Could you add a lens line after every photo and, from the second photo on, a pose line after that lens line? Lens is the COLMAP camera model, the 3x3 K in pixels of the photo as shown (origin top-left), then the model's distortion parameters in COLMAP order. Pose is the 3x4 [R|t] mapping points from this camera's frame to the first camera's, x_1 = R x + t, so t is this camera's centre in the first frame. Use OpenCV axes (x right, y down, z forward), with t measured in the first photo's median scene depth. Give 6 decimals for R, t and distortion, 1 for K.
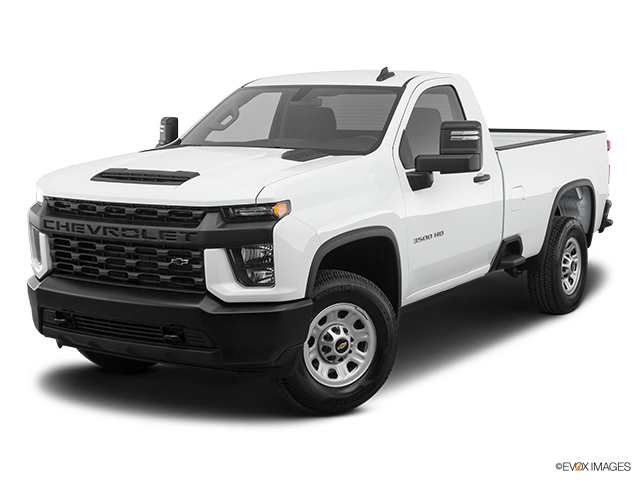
lens RADIAL K [[1043.0, 0, 320.0], [0, 1043.0, 240.0], [0, 0, 1]] dist [0.004894, -0.047742]
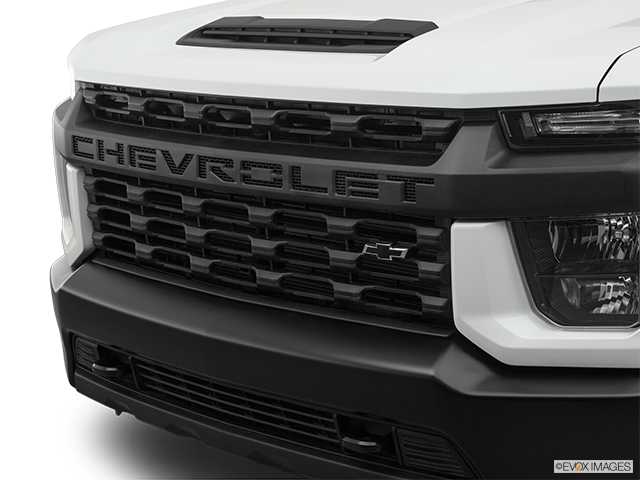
lens RADIAL K [[1321.0, 0, 320.0], [0, 1321.0, 240.0], [0, 0, 1]] dist [-0.021770, -0.077336]
pose [[0.986271, 0.026689, -0.162966, -0.077119], [-0.015913, 0.997621, 0.067073, -0.015538], [0.164368, -0.063559, 0.984349, 0.505296]]
